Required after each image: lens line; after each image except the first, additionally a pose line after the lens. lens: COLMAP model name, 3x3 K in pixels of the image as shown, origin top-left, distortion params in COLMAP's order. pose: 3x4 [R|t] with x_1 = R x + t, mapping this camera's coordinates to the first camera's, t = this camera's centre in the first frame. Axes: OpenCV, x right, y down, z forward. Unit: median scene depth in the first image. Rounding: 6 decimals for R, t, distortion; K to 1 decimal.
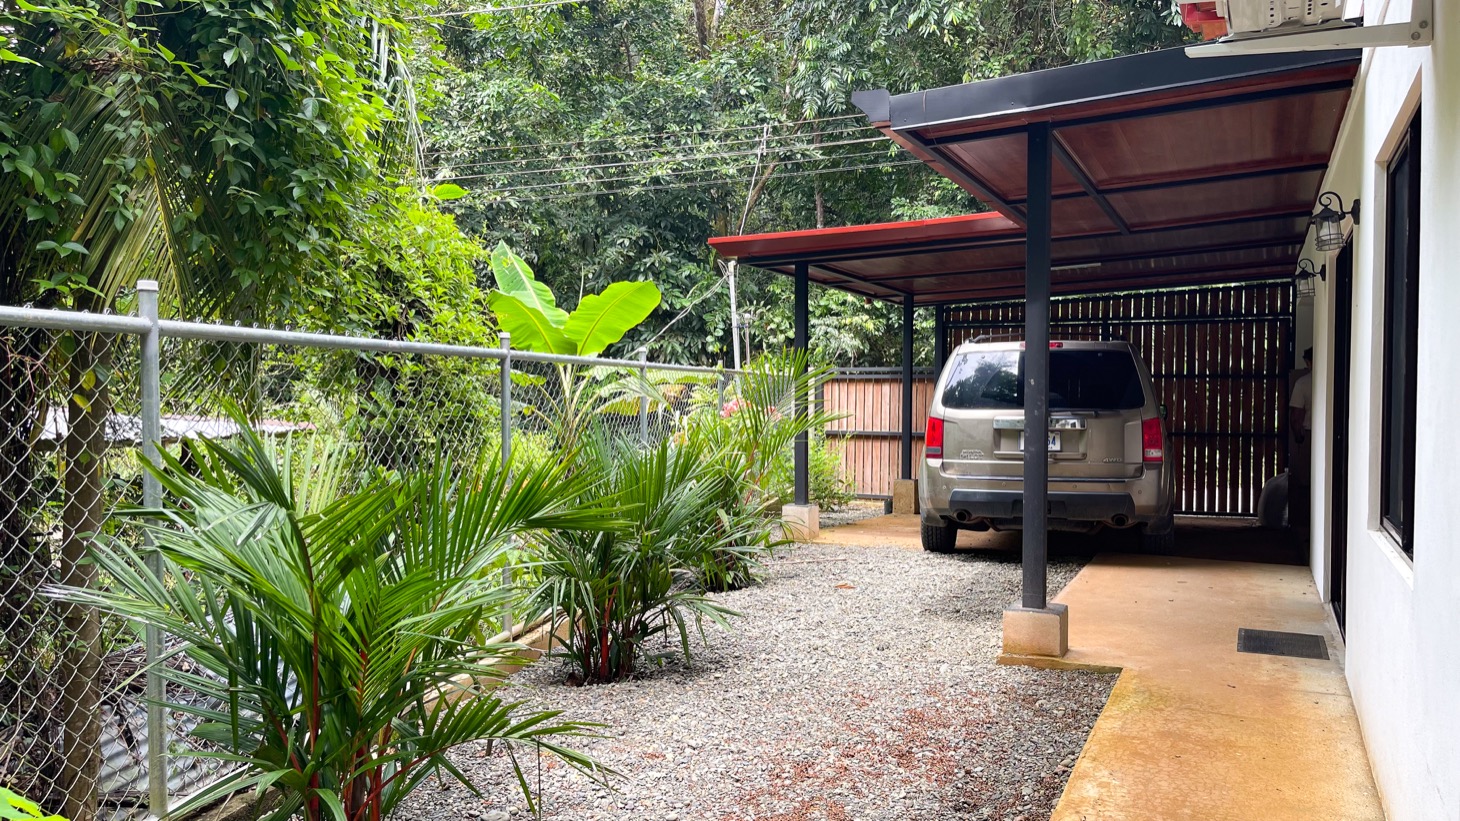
lens RADIAL K [[1109.7, 0, 728.8], [0, 1109.7, 414.6], [0, 0, 1]] dist [0.005929, -0.003756]
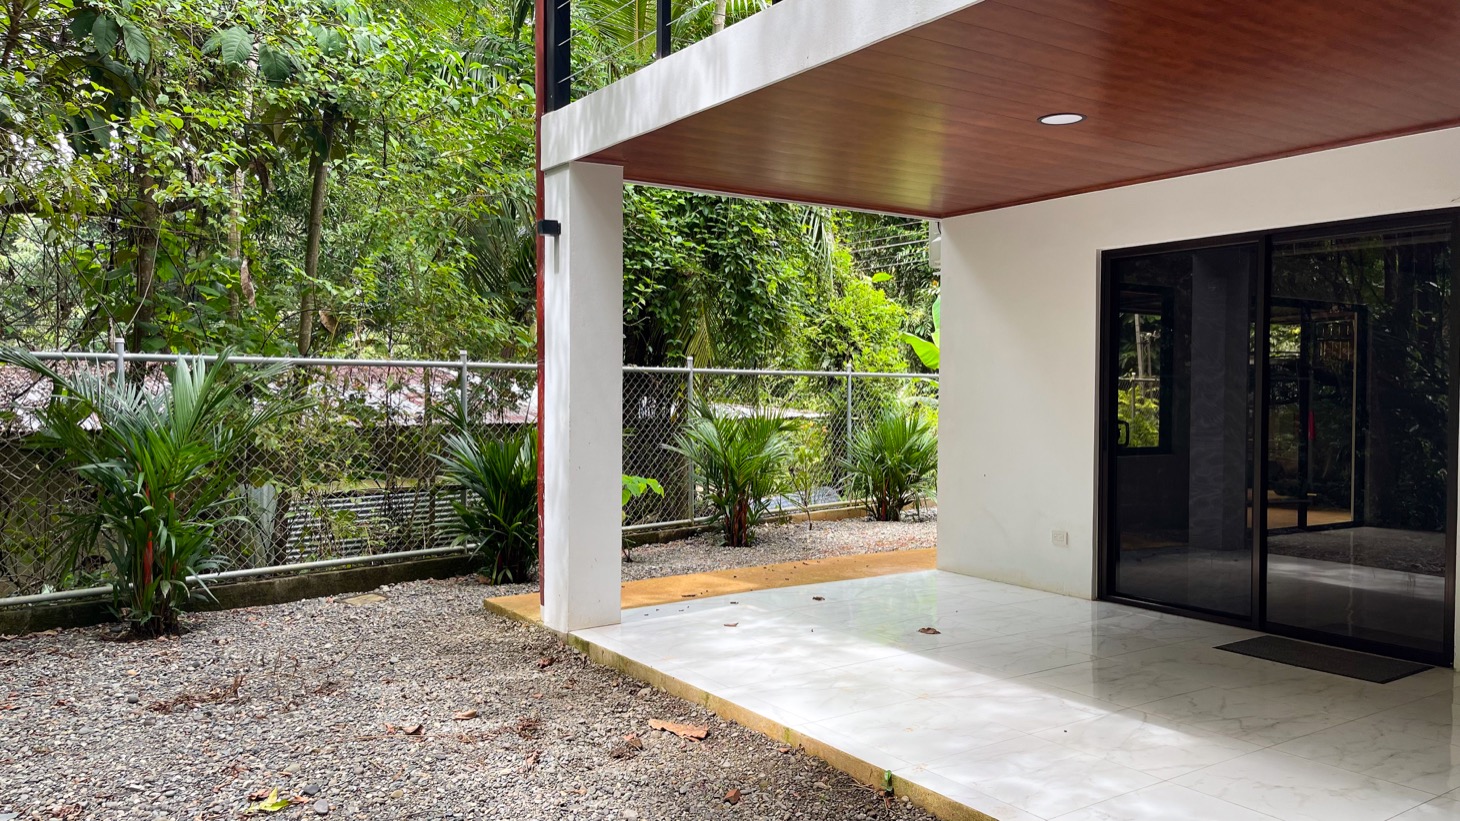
lens RADIAL K [[1109.7, 0, 731.3], [0, 1109.7, 408.0], [0, 0, 1]] dist [0.005929, -0.003756]
pose [[0.853716, 0.006614, -0.520697, 0.999381], [-0.010485, 0.999935, -0.004490, 0.033587], [0.520633, 0.009293, 0.853730, -1.345084]]
